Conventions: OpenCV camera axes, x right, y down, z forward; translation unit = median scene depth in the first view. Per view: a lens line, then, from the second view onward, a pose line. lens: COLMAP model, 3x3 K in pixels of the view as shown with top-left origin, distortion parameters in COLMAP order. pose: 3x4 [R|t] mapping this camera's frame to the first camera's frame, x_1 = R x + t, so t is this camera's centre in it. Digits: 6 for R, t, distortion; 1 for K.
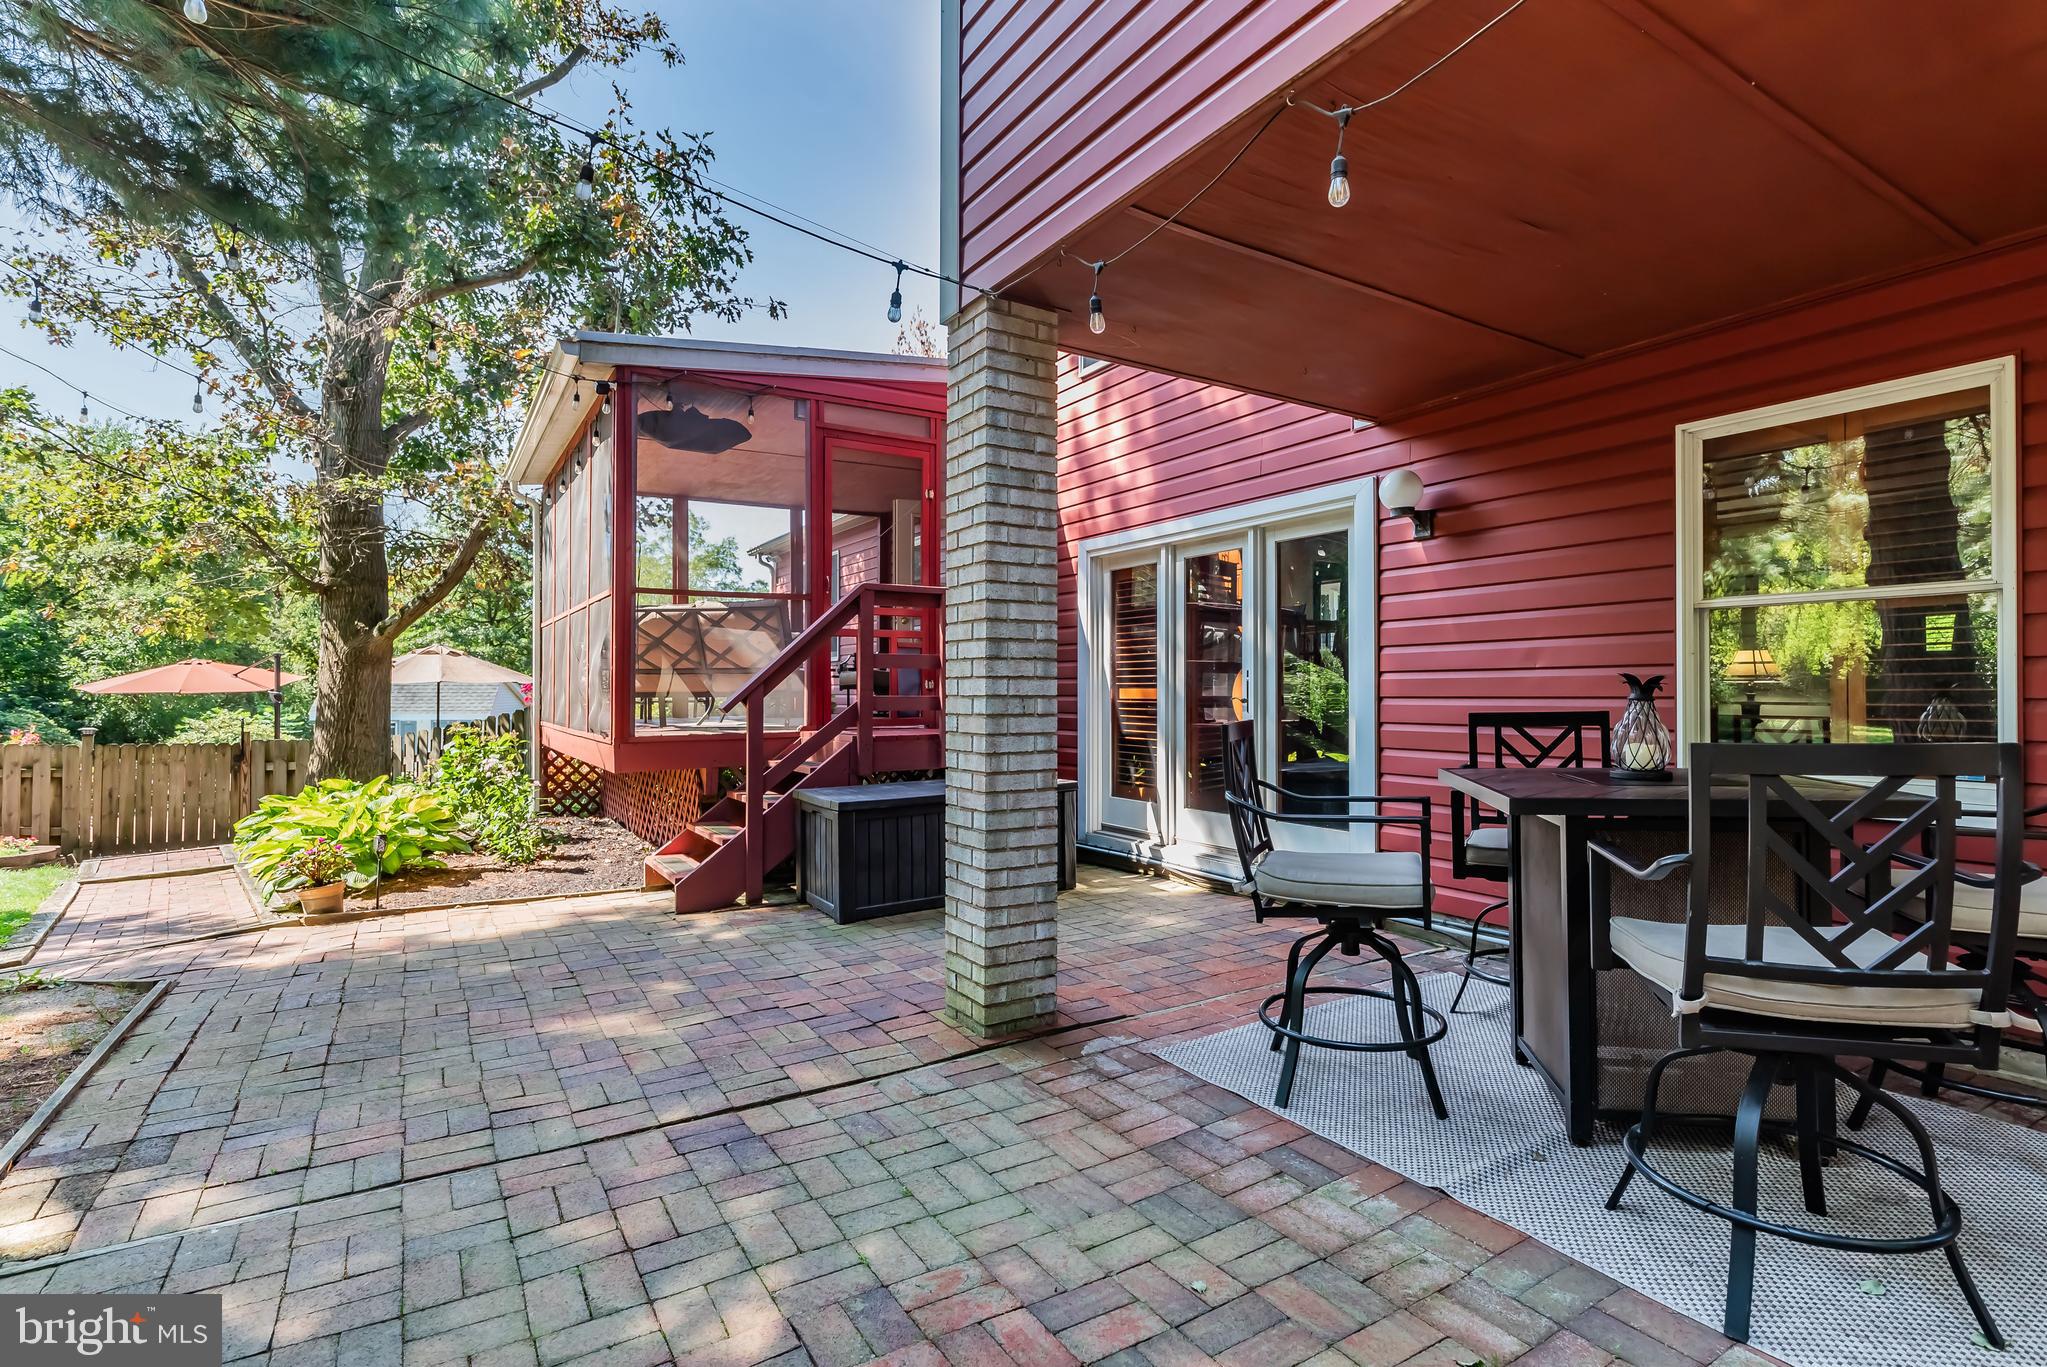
lens RADIAL K [[994.4, 0, 1045.6], [0, 994.4, 685.9], [0, 0, 1]] dist [-0.001039, -0.000386]
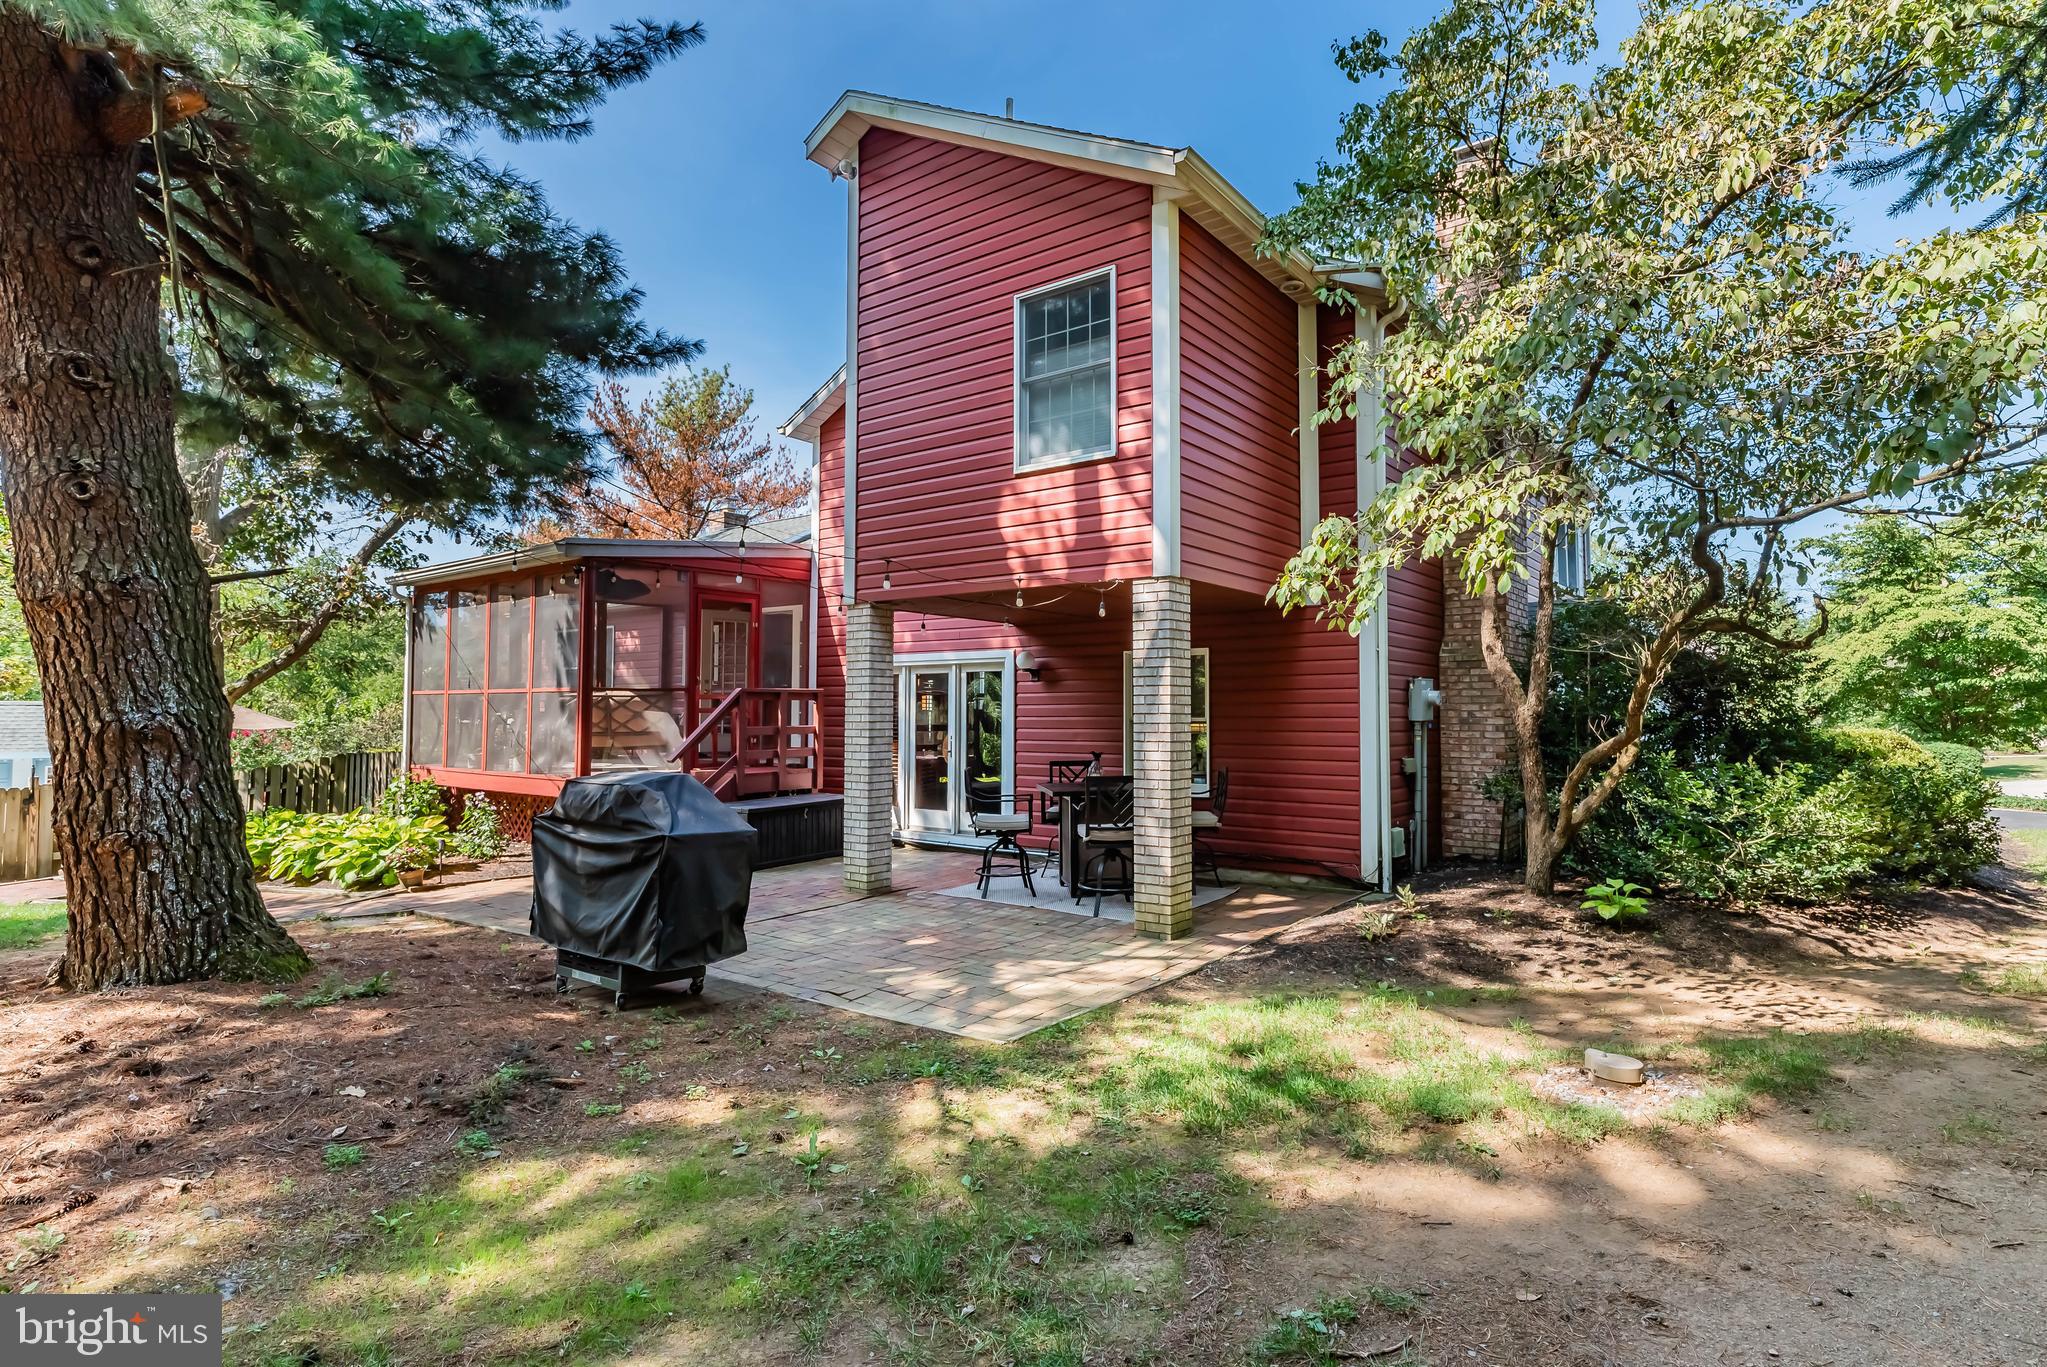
lens RADIAL K [[994.4, 0, 1031.4], [0, 994.4, 690.3], [0, 0, 1]] dist [-0.001039, -0.000386]
pose [[0.943426, 0.006234, 0.331524, -0.488773], [-0.000957, 0.999870, -0.016078, -0.120254], [-0.331582, 0.014851, 0.943310, -1.470151]]
